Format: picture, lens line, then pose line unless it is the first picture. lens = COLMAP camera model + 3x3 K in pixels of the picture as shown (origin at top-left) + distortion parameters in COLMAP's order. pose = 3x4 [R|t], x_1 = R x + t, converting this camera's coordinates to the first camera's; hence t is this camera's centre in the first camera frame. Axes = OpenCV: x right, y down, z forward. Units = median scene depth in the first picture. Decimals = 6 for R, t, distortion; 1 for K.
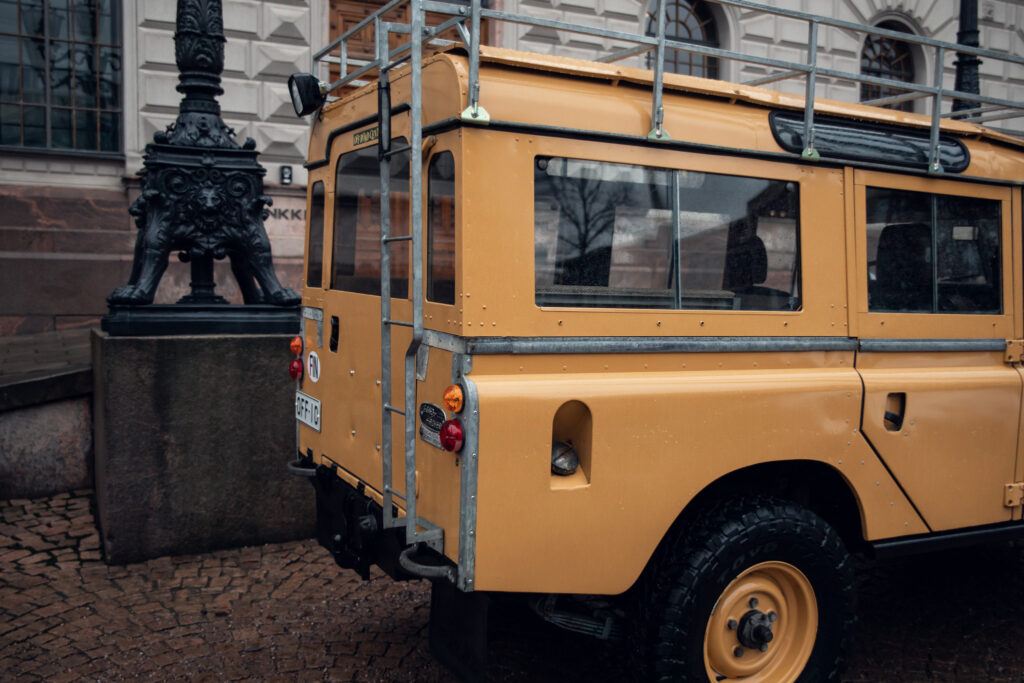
lens RADIAL K [[943.3, 0, 512.0], [0, 943.3, 341.5], [0, 0, 1]] dist [-0.027124, -0.000090]
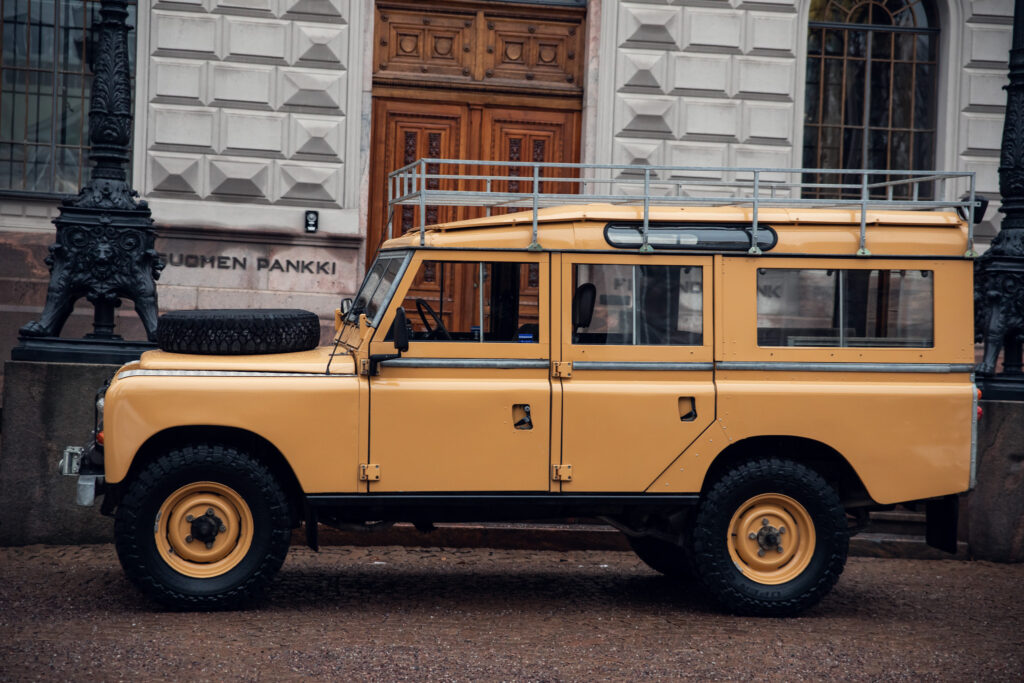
lens RADIAL K [[1794.1, 0, 512.0], [0, 1794.1, 341.5], [0, 0, 1]] dist [0.186066, 0.087589]
pose [[0.960743, 0.015829, -0.276988, 0.799490], [-0.042154, 0.995108, -0.089345, 0.142766], [0.274219, 0.097514, 0.956710, -1.028522]]
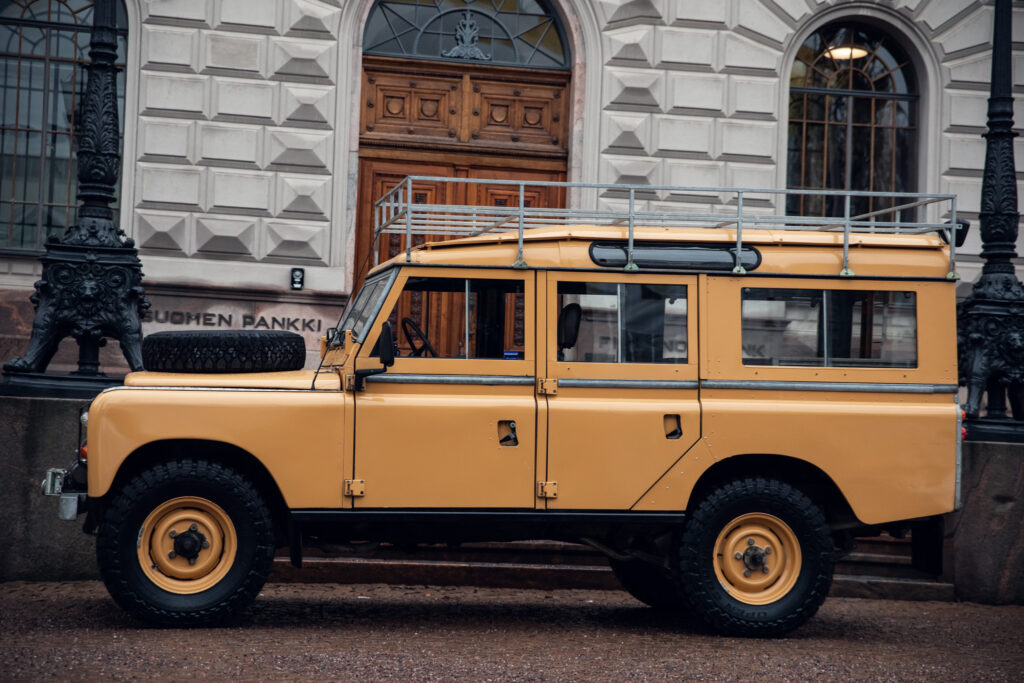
lens RADIAL K [[1794.1, 0, 512.0], [0, 1794.1, 341.5], [0, 0, 1]] dist [0.186066, 0.087589]
pose [[0.963030, 0.002059, -0.269386, 0.800538], [-0.042457, 0.988634, -0.144222, 0.220219], [0.266027, 0.150327, 0.952172, -1.022138]]
